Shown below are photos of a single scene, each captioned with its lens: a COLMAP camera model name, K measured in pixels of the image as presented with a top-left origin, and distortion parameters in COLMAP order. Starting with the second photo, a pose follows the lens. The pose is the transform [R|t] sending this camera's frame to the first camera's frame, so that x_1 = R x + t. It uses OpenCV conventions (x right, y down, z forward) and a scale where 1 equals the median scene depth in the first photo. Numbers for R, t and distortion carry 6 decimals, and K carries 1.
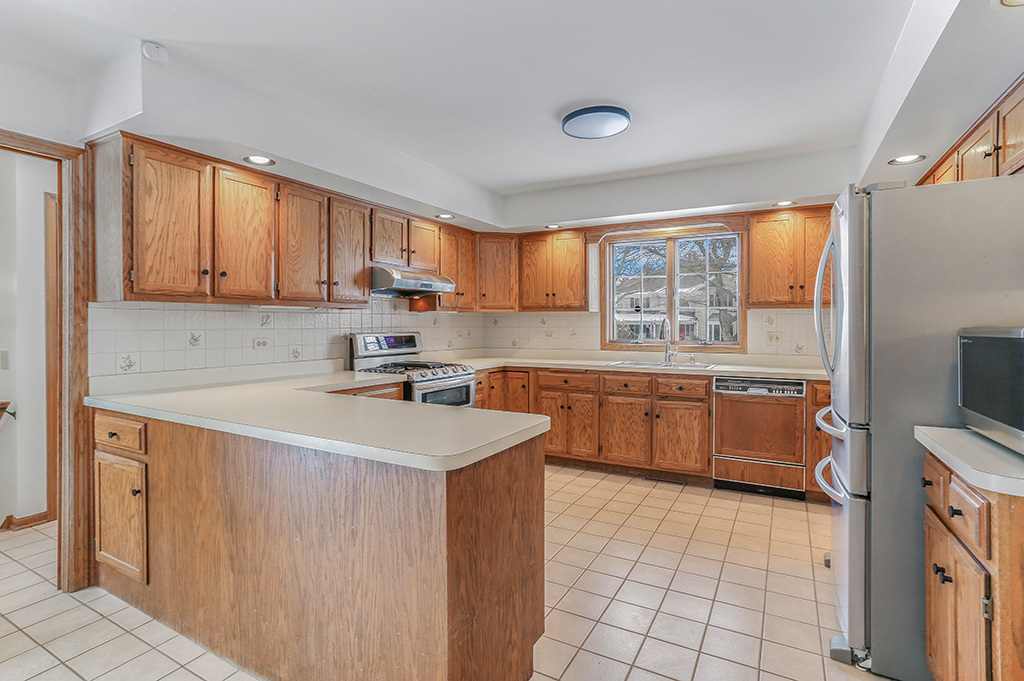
lens RADIAL K [[501.8, 0, 504.4], [0, 501.8, 325.4], [0, 0, 1]] dist [-0.010480, 0.005090]
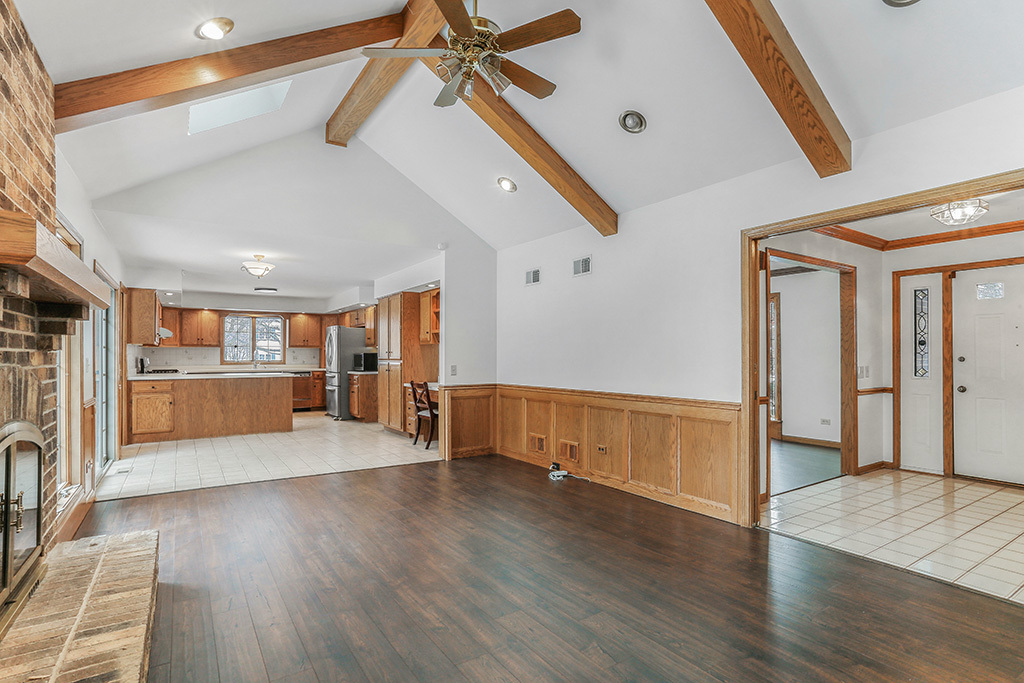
lens RADIAL K [[501.8, 0, 505.0], [0, 501.8, 344.5], [0, 0, 1]] dist [-0.010480, 0.005090]
pose [[0.454983, 0.020483, 0.890264, -1.511335], [0.002654, 0.999700, -0.024357, 0.020175], [-0.890496, 0.013445, 0.454792, -1.390937]]
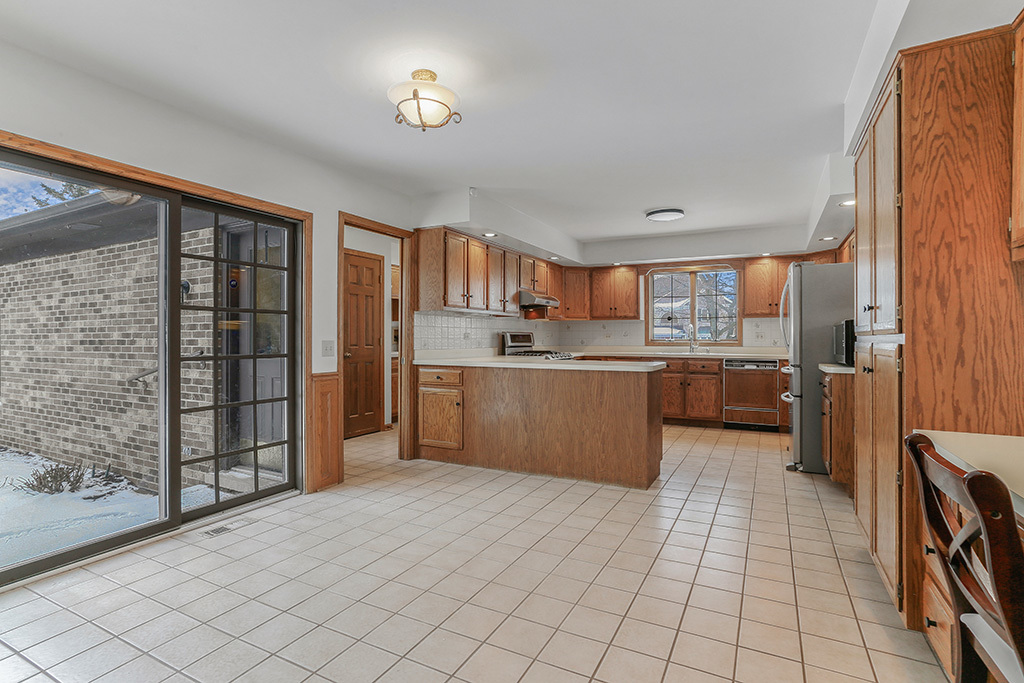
lens RADIAL K [[501.8, 0, 513.3], [0, 501.8, 333.9], [0, 0, 1]] dist [-0.010480, 0.005090]
pose [[0.999012, 0.004933, 0.044177, -0.340828], [-0.004554, 0.999952, -0.008657, 0.035688], [-0.044217, 0.008447, 0.998986, -0.604347]]
